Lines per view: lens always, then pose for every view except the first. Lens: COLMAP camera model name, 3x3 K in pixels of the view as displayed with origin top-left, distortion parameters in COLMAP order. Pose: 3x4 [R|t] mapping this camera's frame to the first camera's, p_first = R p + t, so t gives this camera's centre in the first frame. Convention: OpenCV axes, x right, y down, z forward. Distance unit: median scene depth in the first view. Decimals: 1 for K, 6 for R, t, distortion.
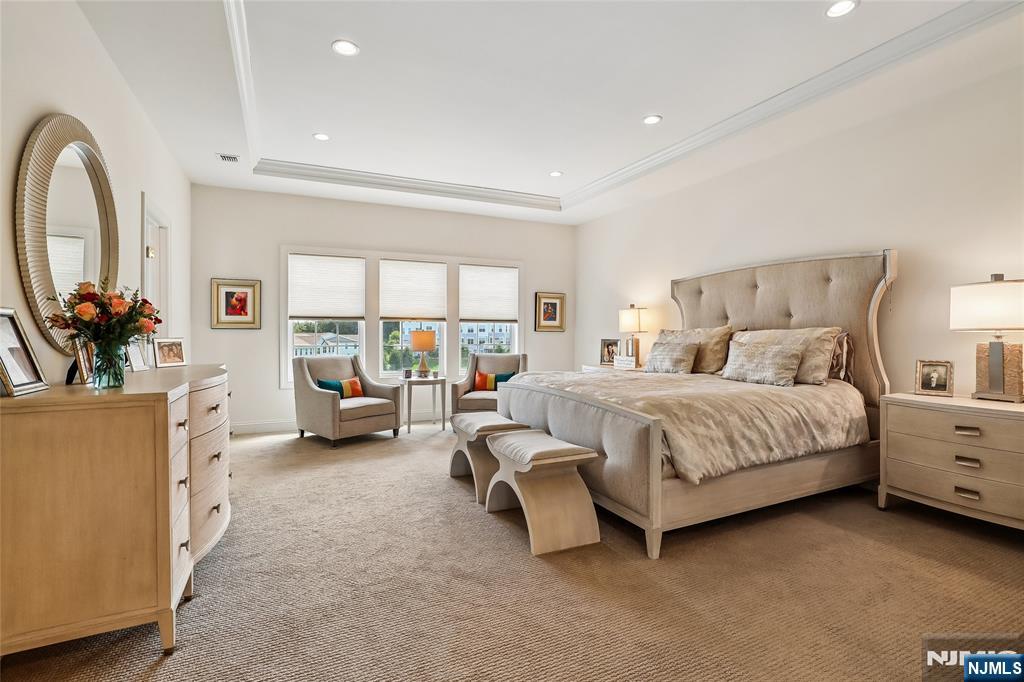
lens RADIAL K [[482.1, 0, 503.6], [0, 482.1, 336.6], [0, 0, 1]] dist [-0.012370, 0.002033]
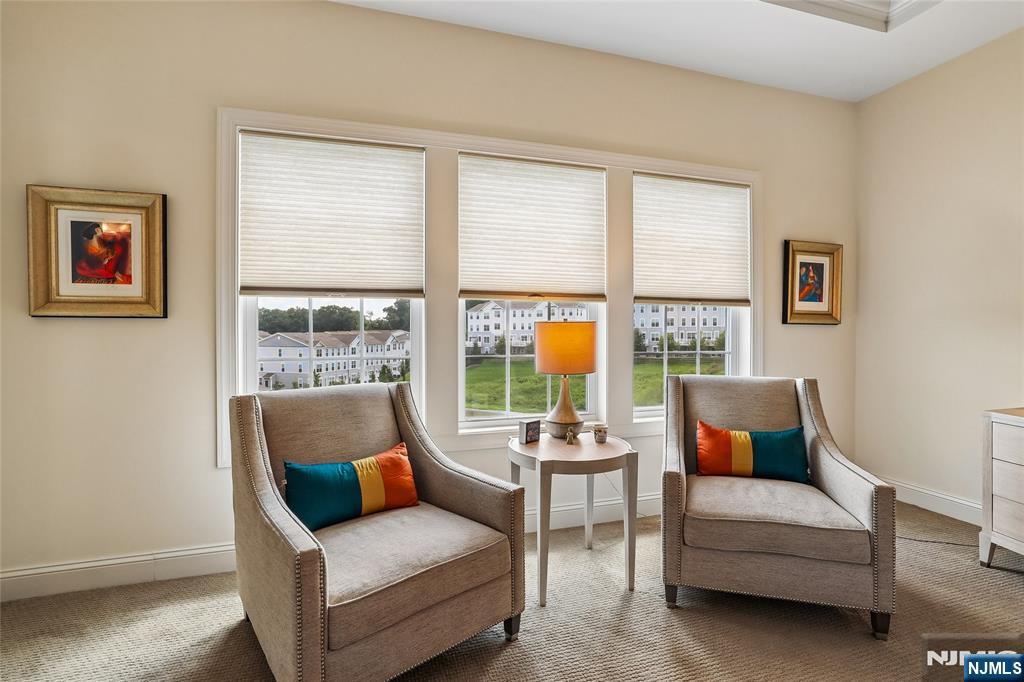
lens RADIAL K [[482.1, 0, 515.4], [0, 482.1, 336.3], [0, 0, 1]] dist [-0.012370, 0.002033]
pose [[0.993431, -0.000788, -0.114431, -0.170436], [0.001449, 0.999983, 0.005691, -0.002412], [0.114425, -0.005819, 0.993415, 0.624313]]
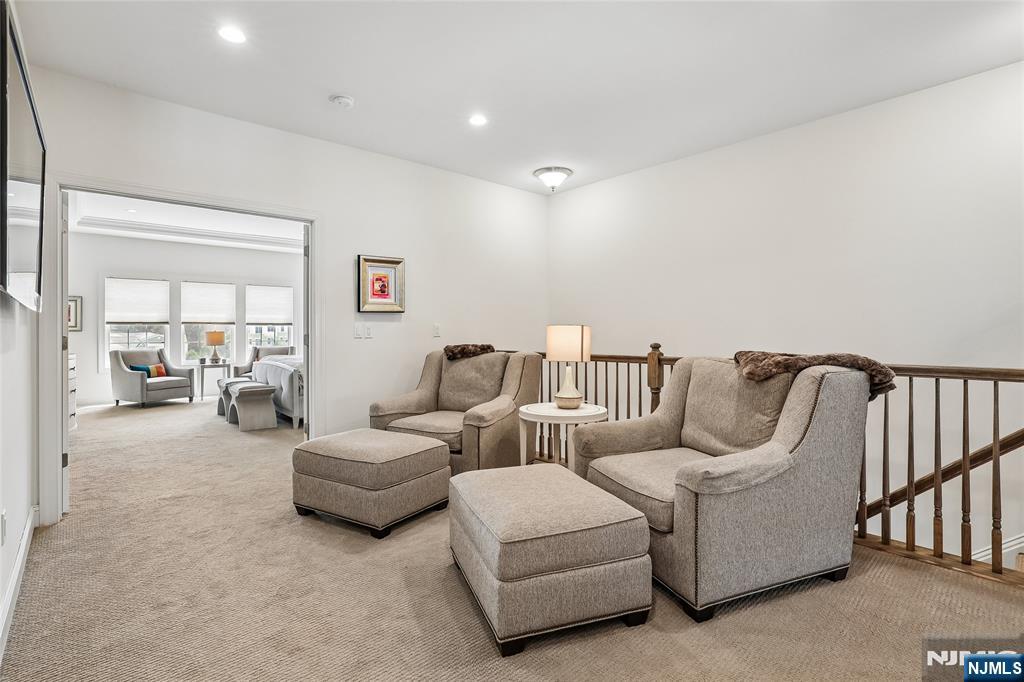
lens RADIAL K [[482.1, 0, 509.7], [0, 482.1, 330.9], [0, 0, 1]] dist [-0.012370, 0.002033]
pose [[0.956070, -0.005692, 0.293082, 0.271275], [0.006887, 0.999972, -0.003046, -0.003320], [-0.293056, 0.004931, 0.956082, -0.680338]]
